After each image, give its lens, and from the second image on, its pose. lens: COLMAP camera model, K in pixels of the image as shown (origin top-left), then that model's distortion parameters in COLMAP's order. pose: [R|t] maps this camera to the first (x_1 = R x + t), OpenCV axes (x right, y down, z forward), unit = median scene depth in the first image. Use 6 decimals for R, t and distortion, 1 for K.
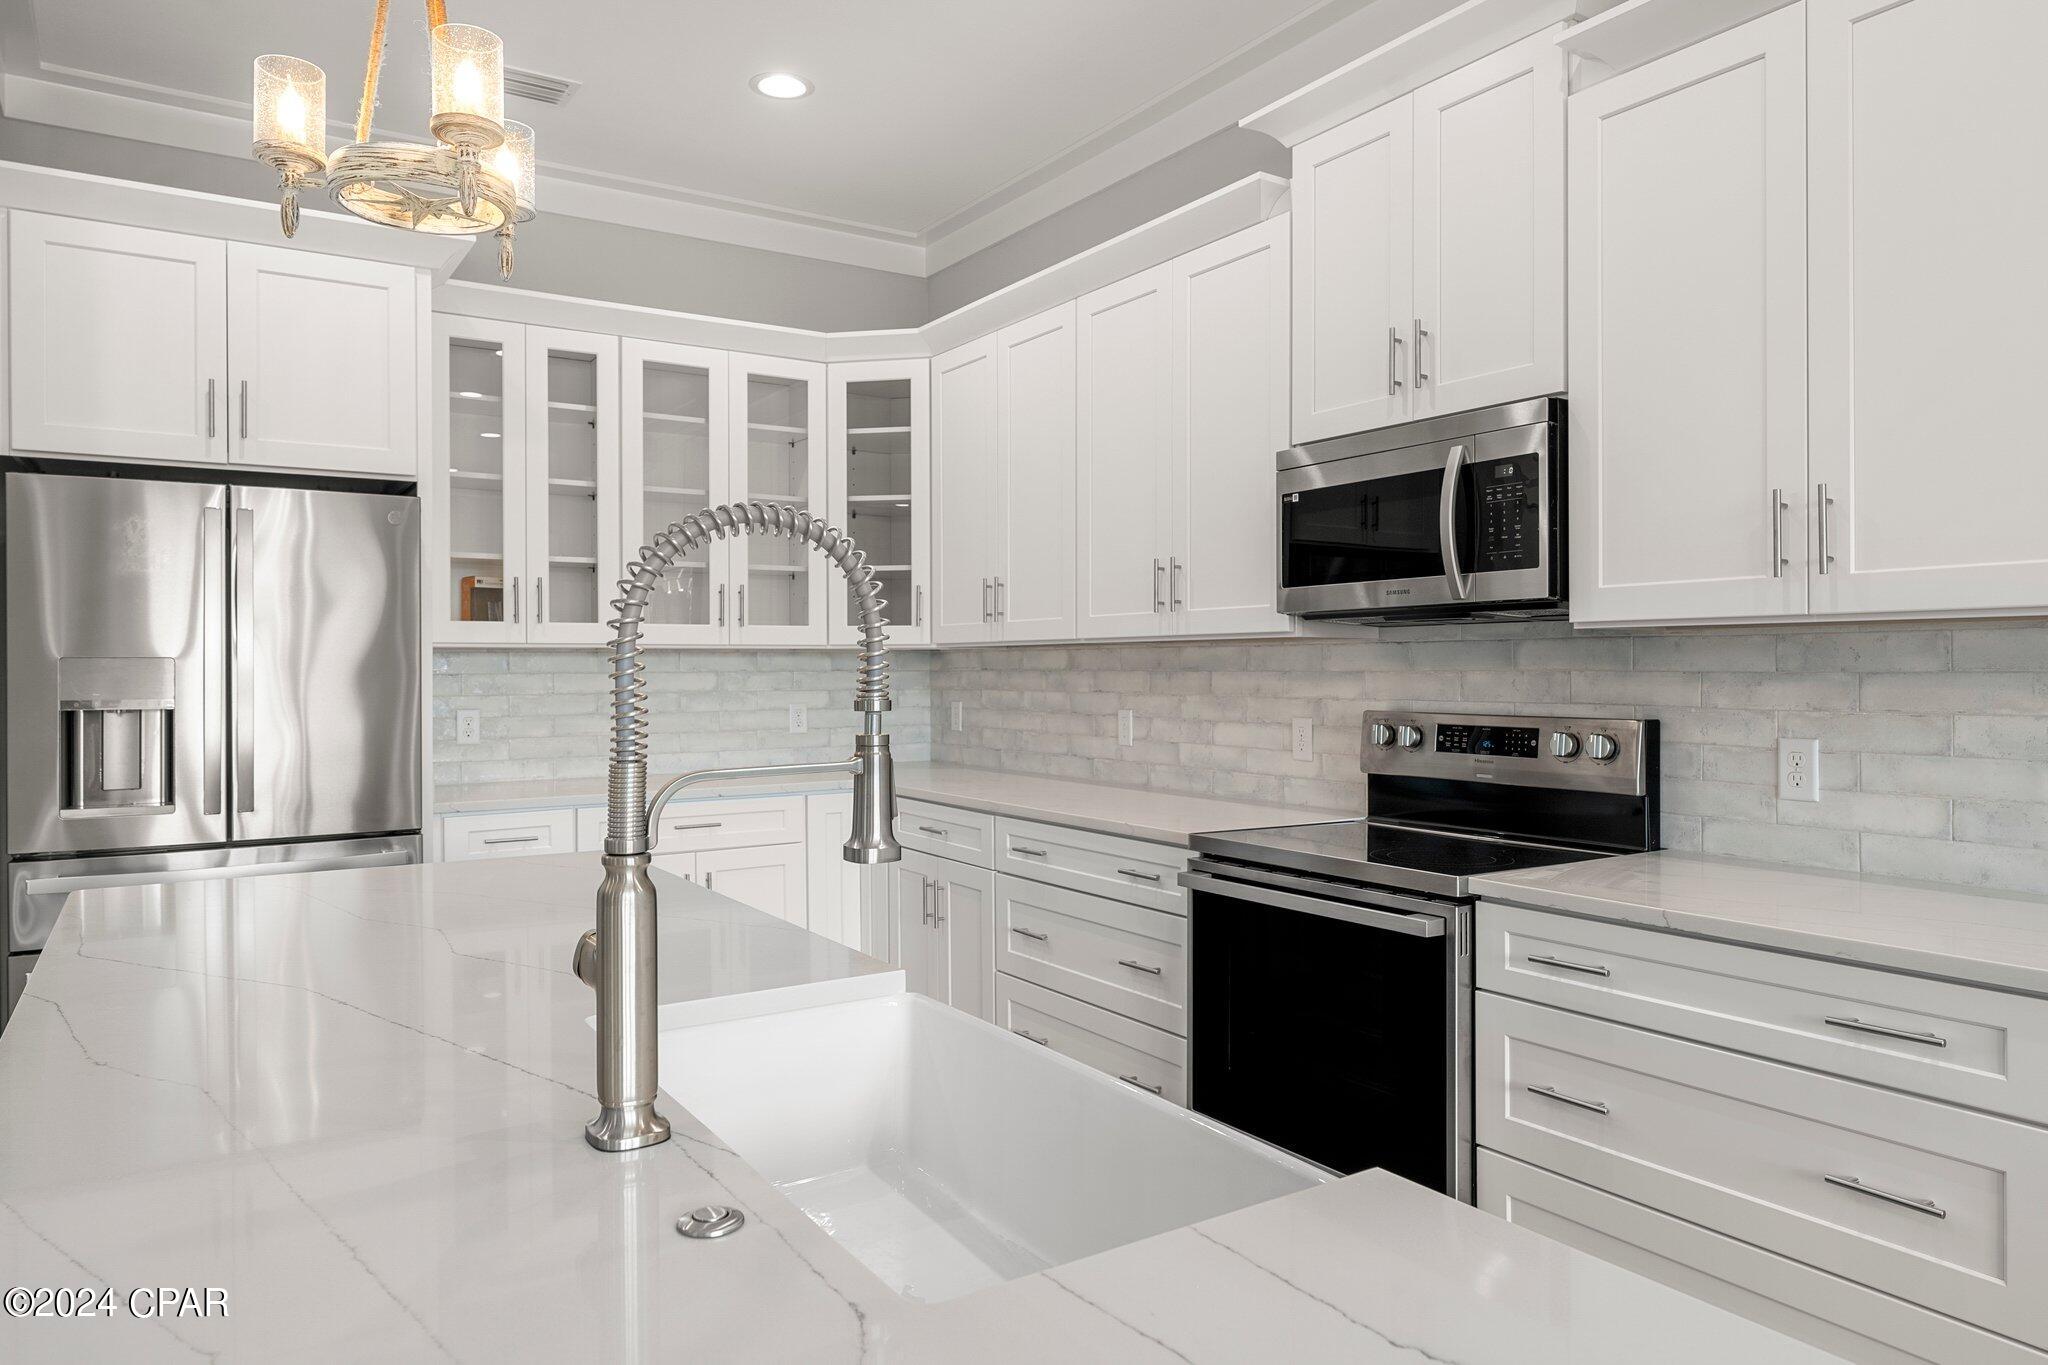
lens RADIAL K [[1341.0, 0, 1022.1], [0, 1341.0, 660.8], [0, 0, 1]] dist [-0.004394, 0.006475]
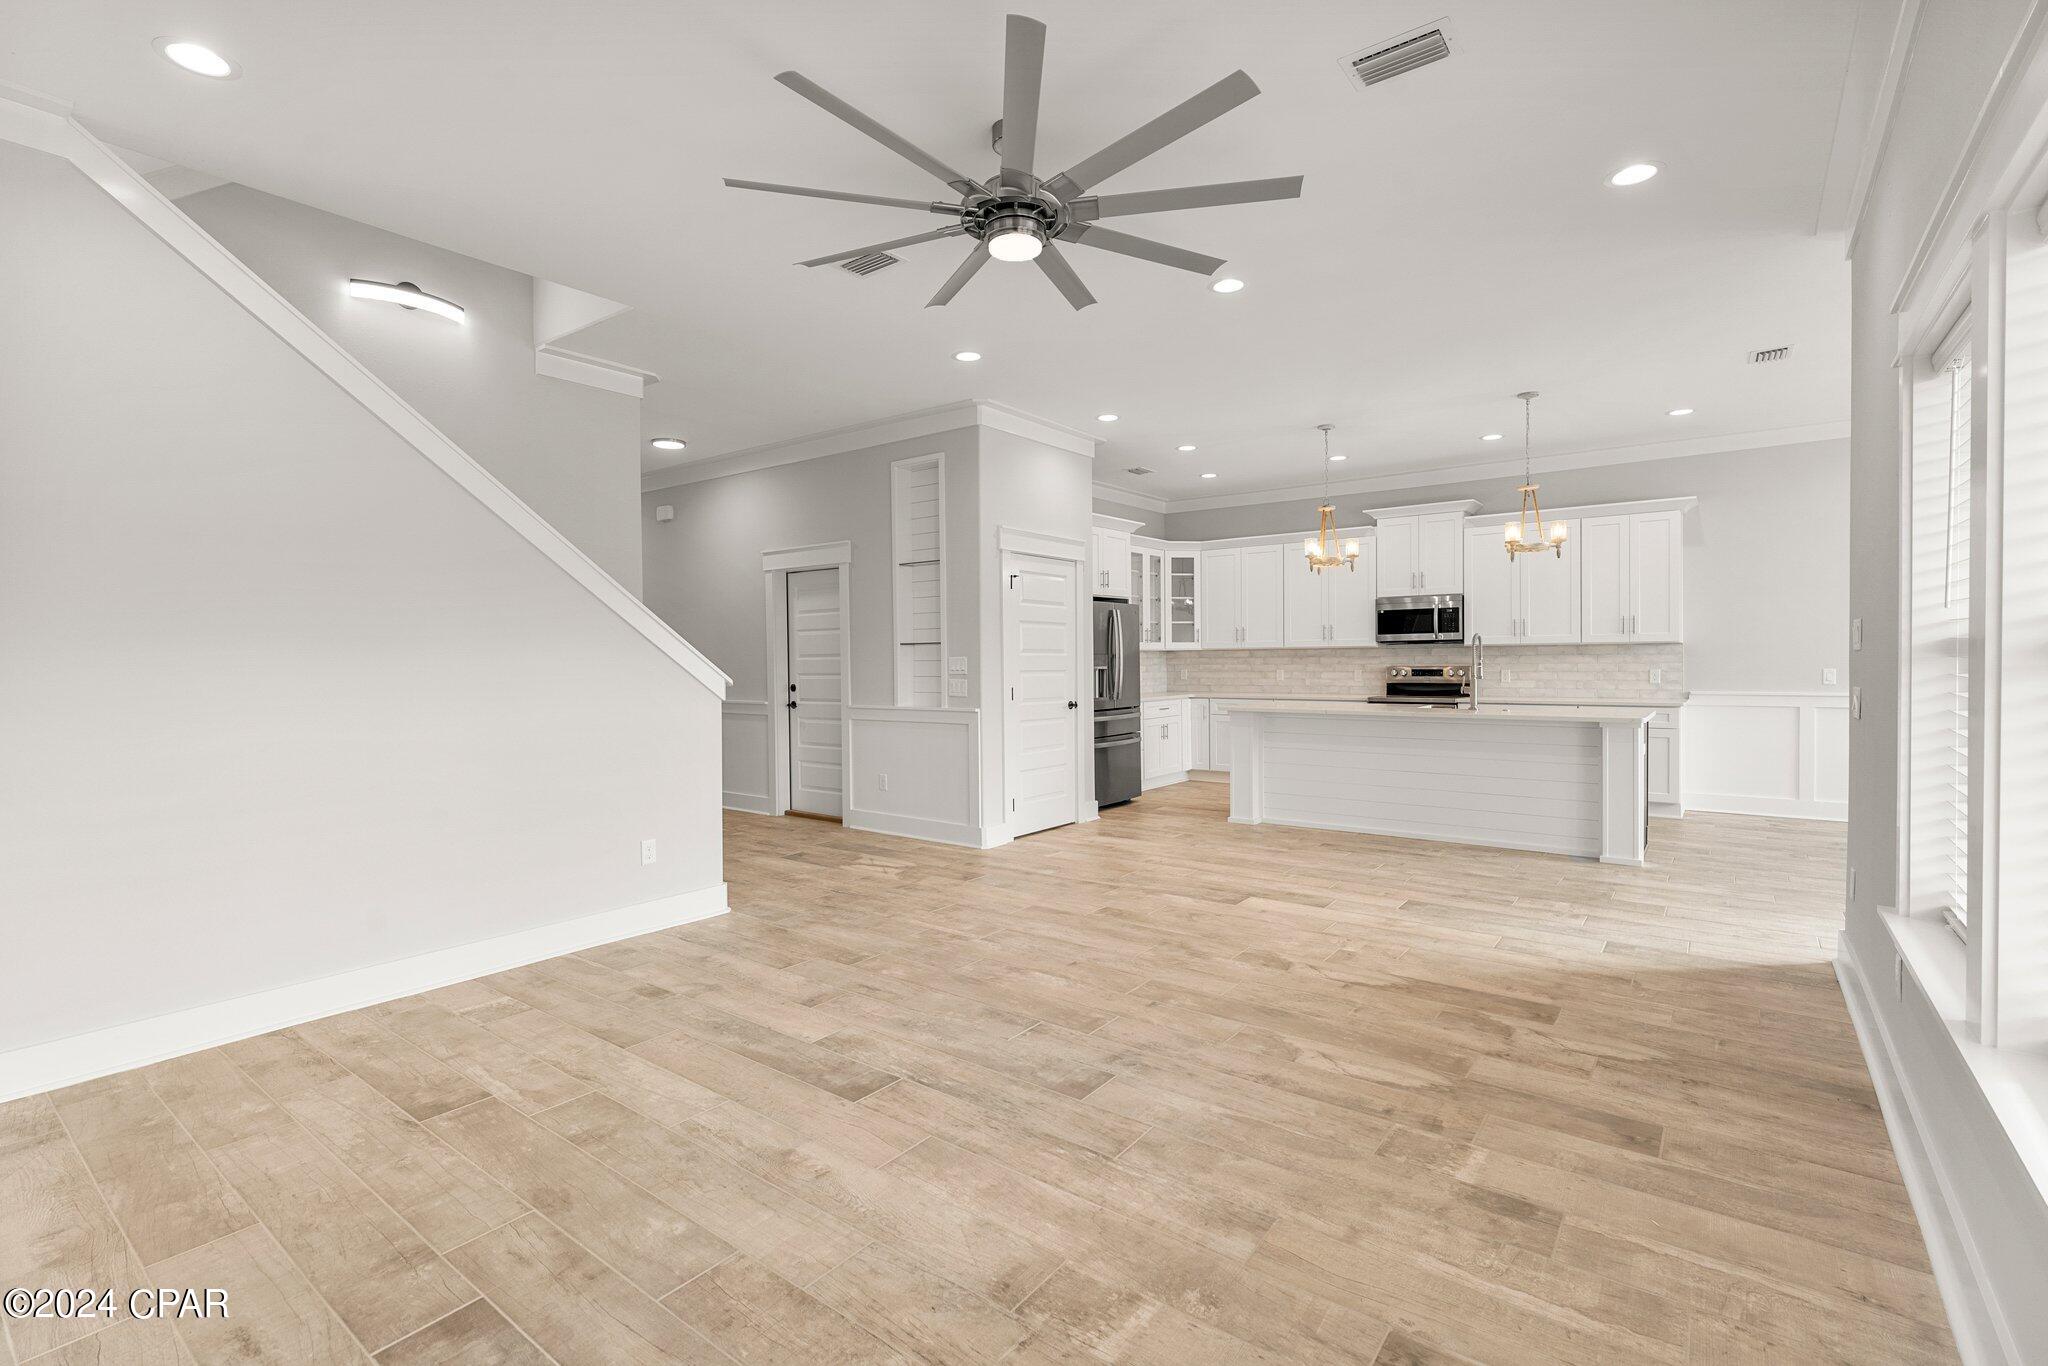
lens RADIAL K [[935.8, 0, 1039.6], [0, 935.8, 681.8], [0, 0, 1]] dist [-0.000985, 0.000914]
pose [[0.930157, -0.014240, 0.366886, -1.667159], [0.004338, 0.999604, 0.027802, 0.002215], [-0.367136, -0.024268, 0.929850, -1.131973]]
